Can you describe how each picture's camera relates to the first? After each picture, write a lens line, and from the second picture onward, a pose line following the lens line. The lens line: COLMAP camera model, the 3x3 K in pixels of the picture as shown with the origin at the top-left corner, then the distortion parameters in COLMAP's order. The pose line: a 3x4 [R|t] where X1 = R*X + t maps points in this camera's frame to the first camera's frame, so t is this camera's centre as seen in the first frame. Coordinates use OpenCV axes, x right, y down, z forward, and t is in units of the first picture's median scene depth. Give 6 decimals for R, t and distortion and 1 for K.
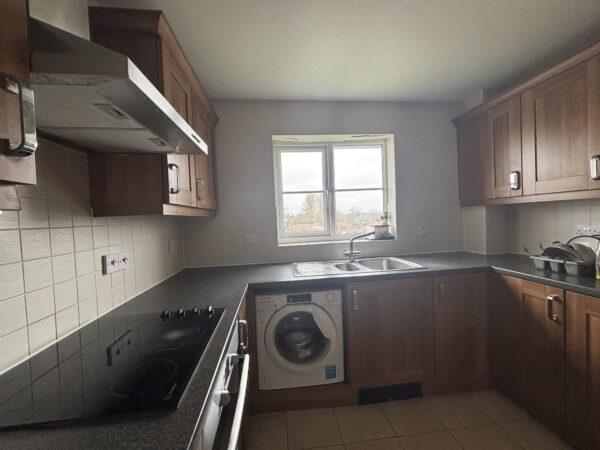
lens RADIAL K [[243.0, 0, 300.0], [0, 243.0, 225.0], [0, 0, 1]] dist [-0.000303, 0.000274]
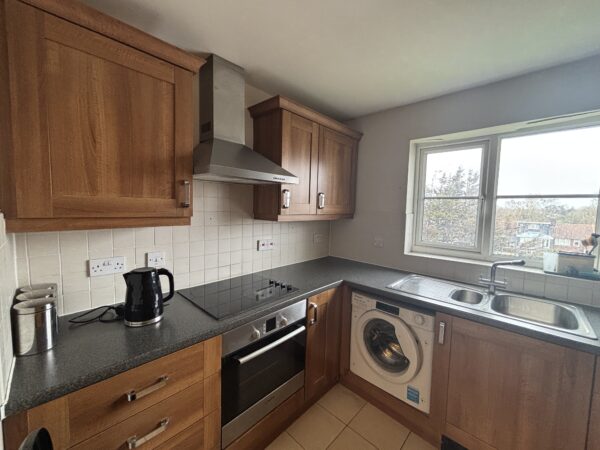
lens RADIAL K [[243.0, 0, 300.0], [0, 243.0, 225.0], [0, 0, 1]] dist [-0.000303, 0.000274]
pose [[0.640195, 0.120220, -0.758747, 0.498131], [-0.072498, 0.992726, 0.096122, -0.122248], [0.764784, -0.006529, 0.644254, 0.047806]]
